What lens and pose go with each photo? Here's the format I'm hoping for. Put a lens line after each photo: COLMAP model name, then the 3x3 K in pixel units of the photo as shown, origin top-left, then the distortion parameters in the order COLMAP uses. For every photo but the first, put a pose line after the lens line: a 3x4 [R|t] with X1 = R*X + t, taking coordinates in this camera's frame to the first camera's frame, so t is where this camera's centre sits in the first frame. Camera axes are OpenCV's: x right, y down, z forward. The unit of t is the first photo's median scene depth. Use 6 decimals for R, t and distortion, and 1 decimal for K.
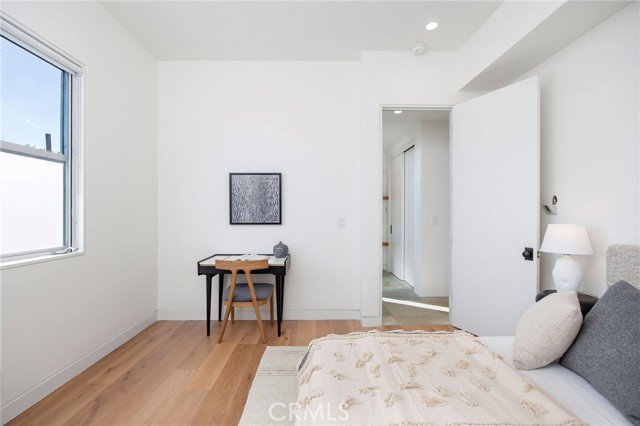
lens RADIAL K [[285.3, 0, 320.0], [0, 285.3, 213.0], [0, 0, 1]] dist [-0.000237, -0.000013]
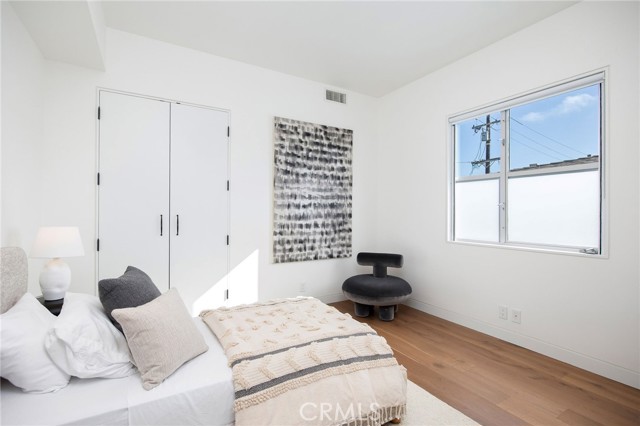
lens RADIAL K [[310.7, 0, 320.0], [0, 310.7, 213.0], [0, 0, 1]] dist [0.000522, 0.000079]
pose [[-0.874728, -0.007522, -0.484557, 0.673918], [-0.008102, 0.999967, -0.000897, -0.013244], [0.484547, 0.003141, -0.874759, 1.724386]]
